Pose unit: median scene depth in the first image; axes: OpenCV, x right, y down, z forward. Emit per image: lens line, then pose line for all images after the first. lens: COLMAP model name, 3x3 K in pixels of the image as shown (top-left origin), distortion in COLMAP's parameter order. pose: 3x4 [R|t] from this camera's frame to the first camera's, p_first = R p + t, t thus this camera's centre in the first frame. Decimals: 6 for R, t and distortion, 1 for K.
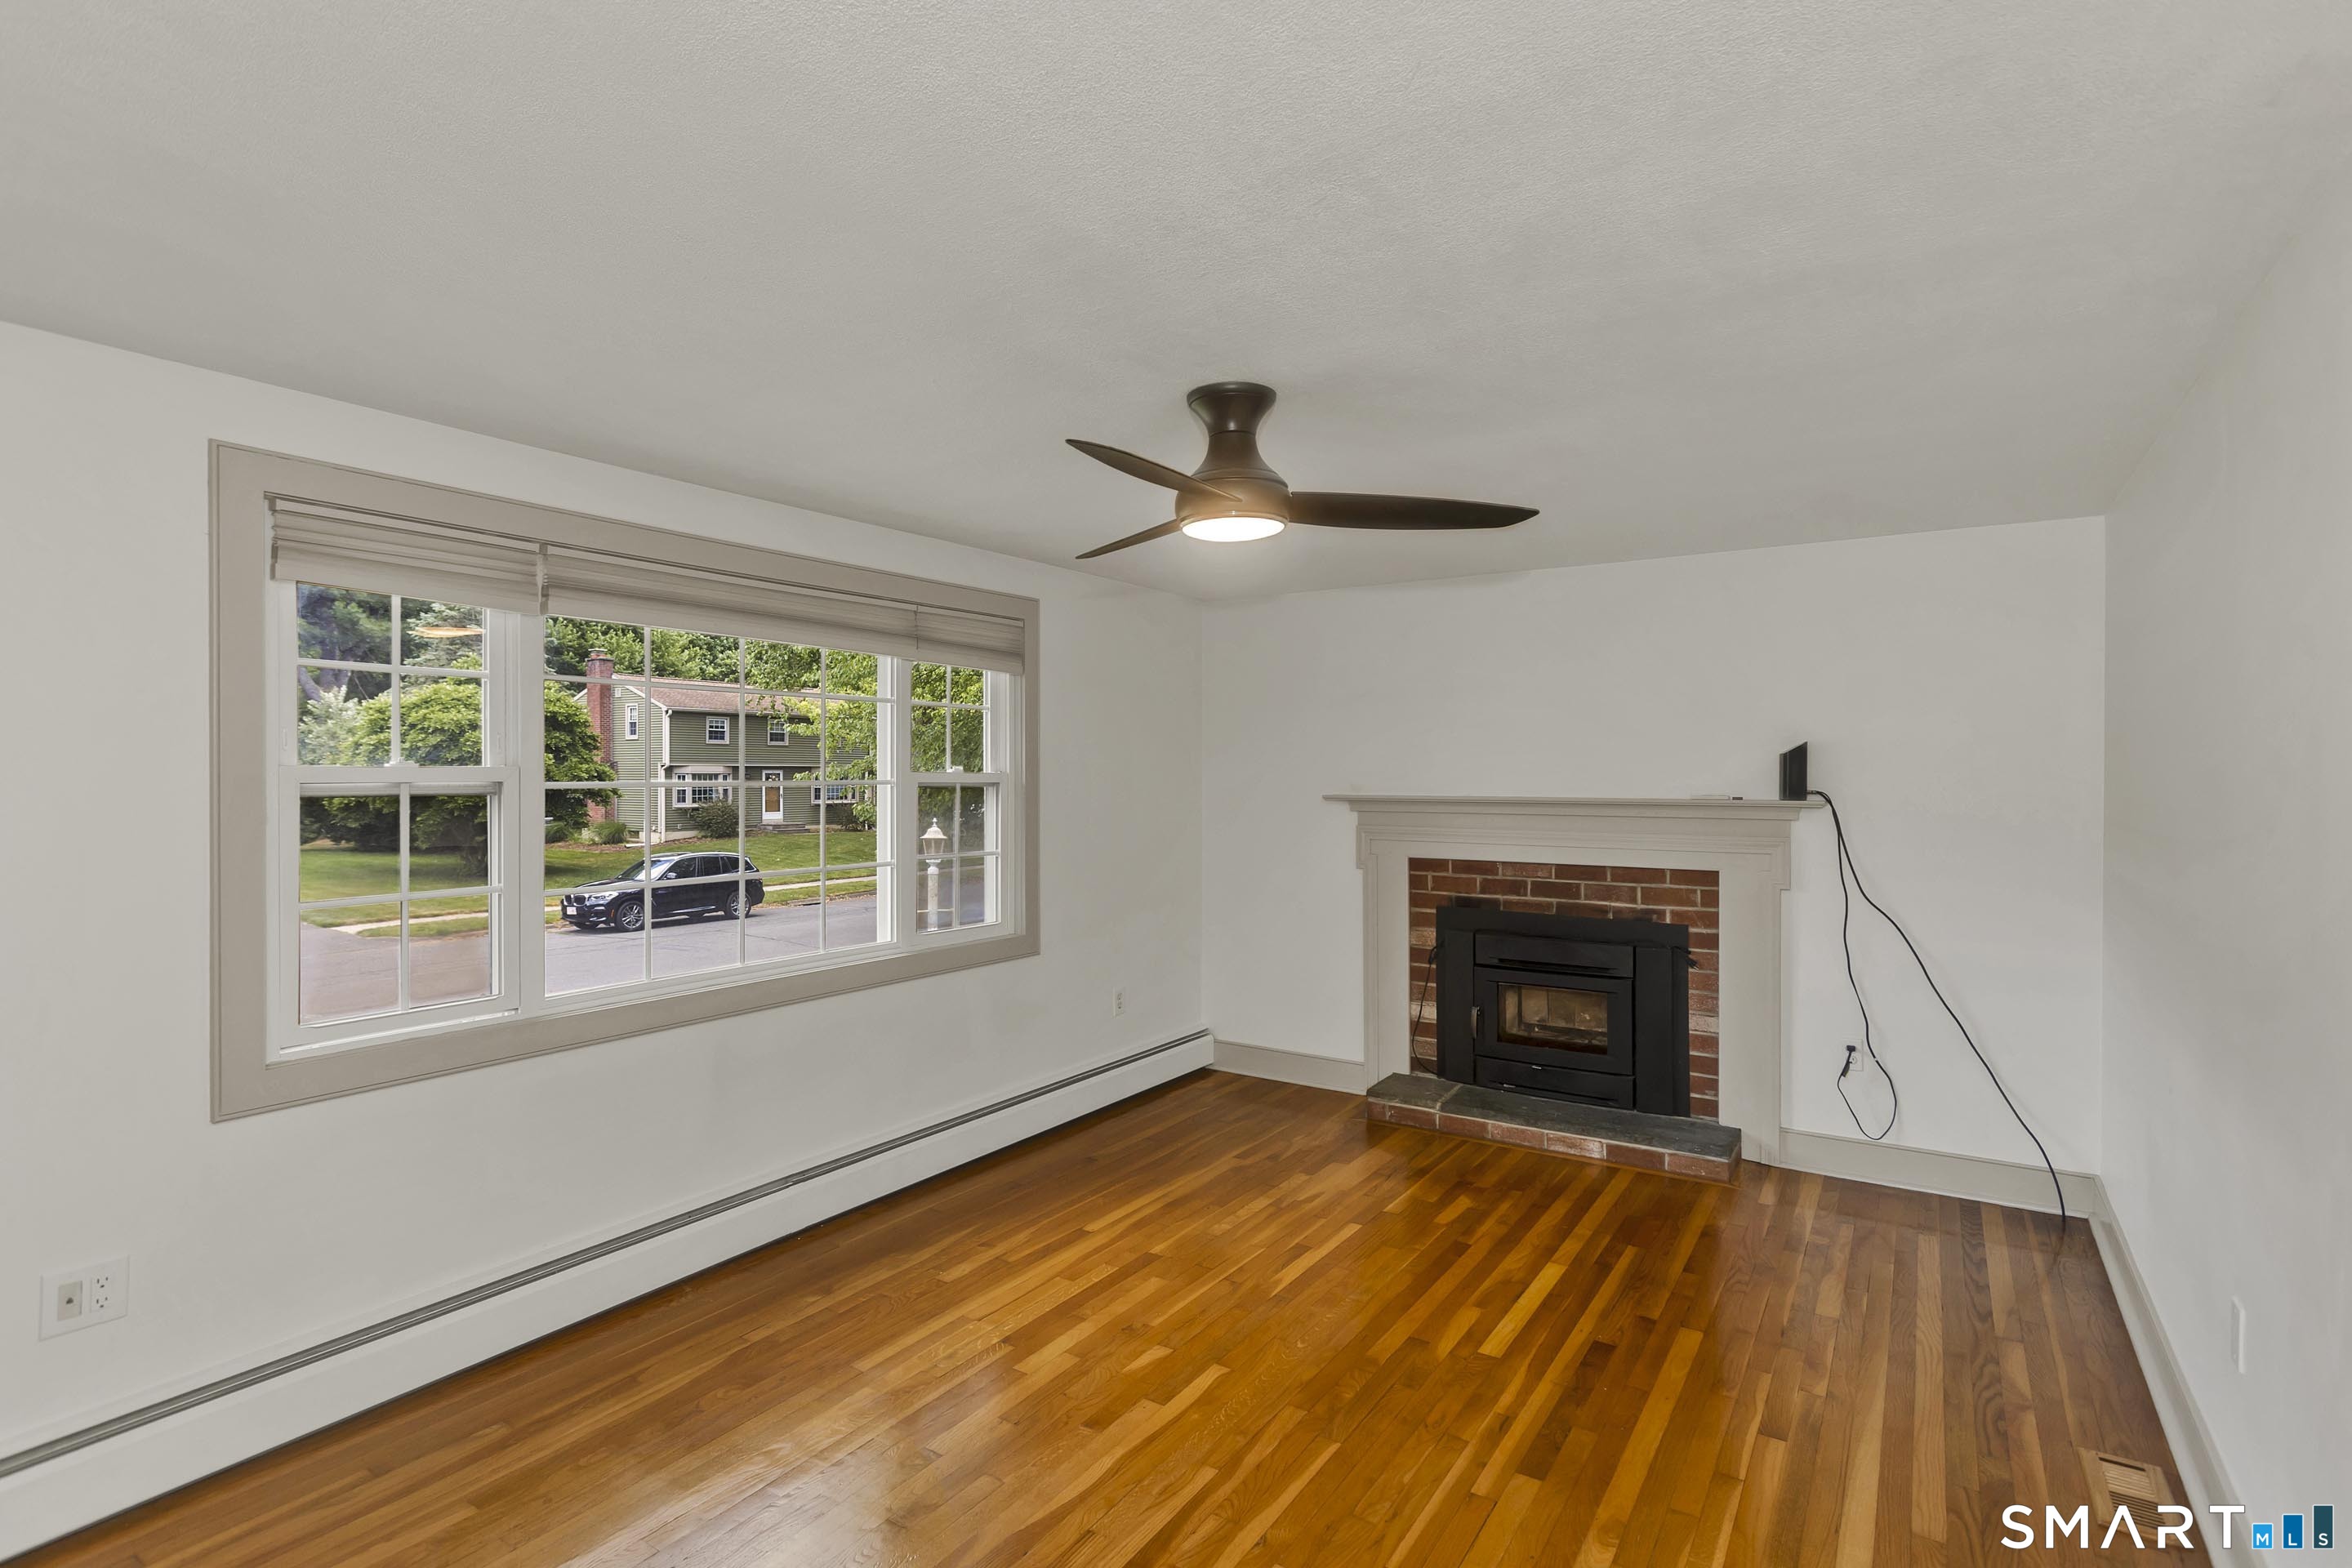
lens RADIAL K [[1137.2, 0, 1164.4], [0, 1137.2, 785.4], [0, 0, 1]] dist [-0.001060, 0.000409]
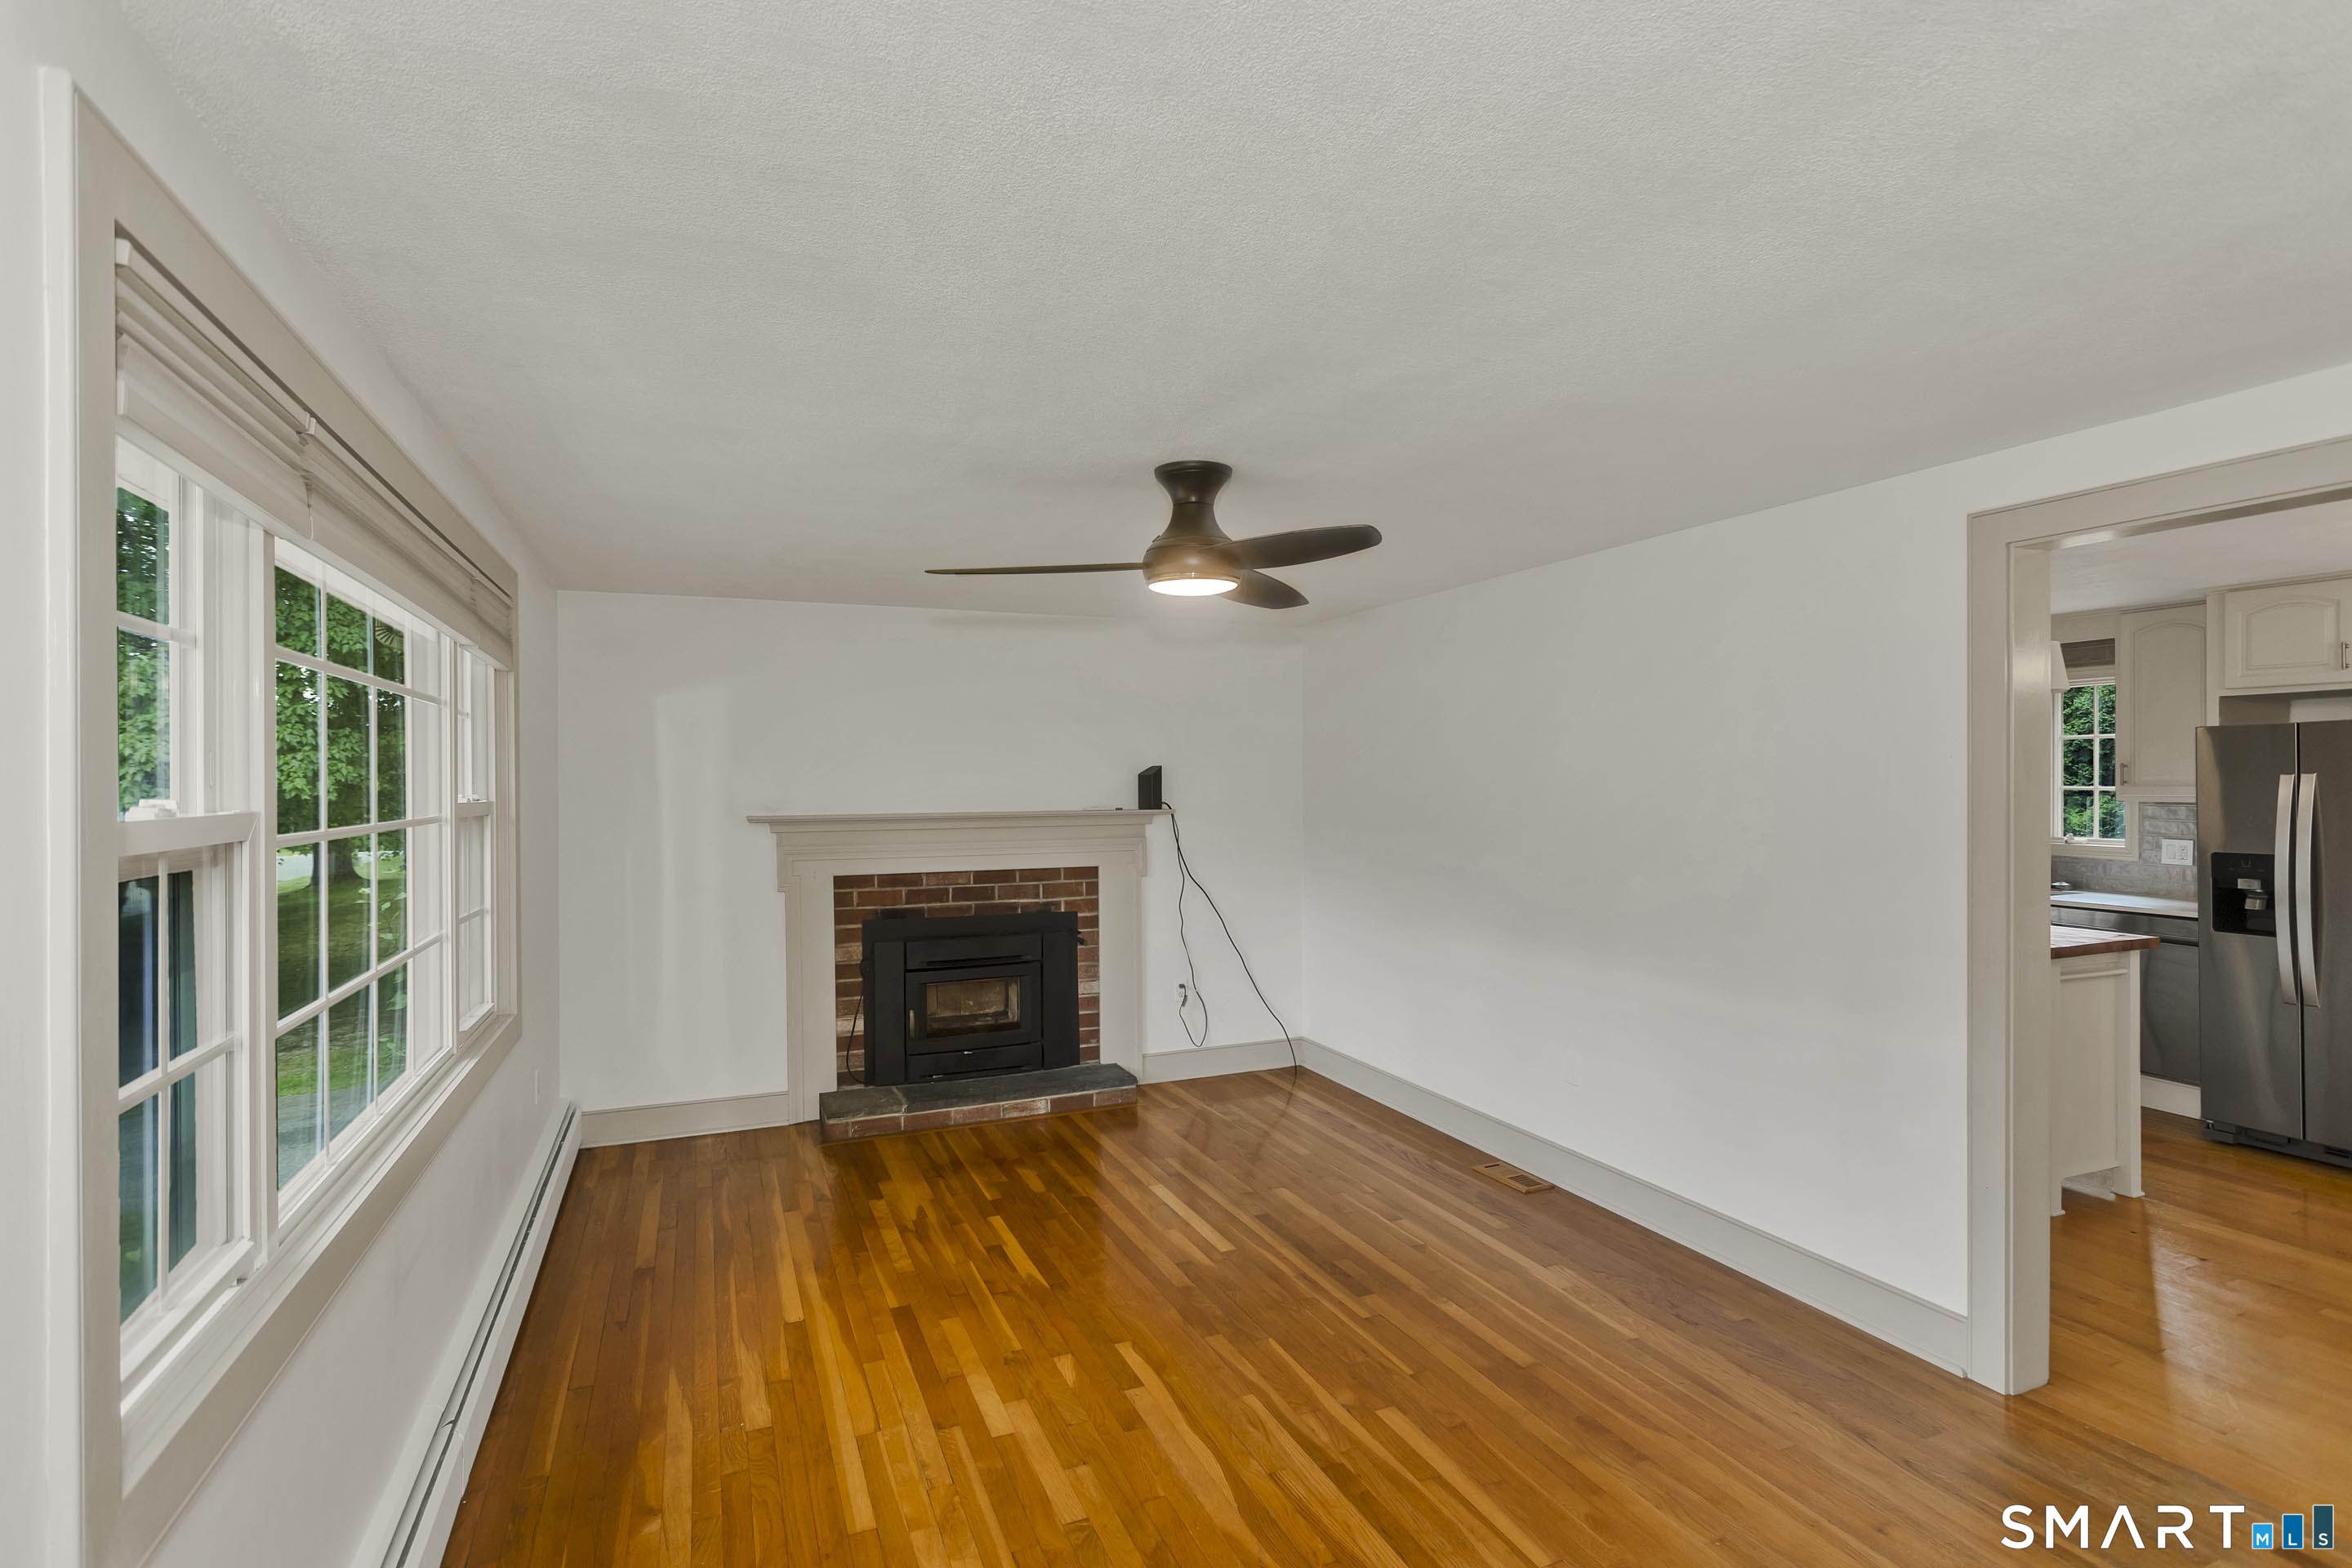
lens RADIAL K [[1137.2, 0, 1156.8], [0, 1137.2, 777.7], [0, 0, 1]] dist [-0.001060, 0.000409]
pose [[0.552216, -0.003011, 0.833696, -0.542601], [0.014408, 0.999879, -0.005932, -0.016049], [-0.833577, 0.015287, 0.552192, 0.233227]]
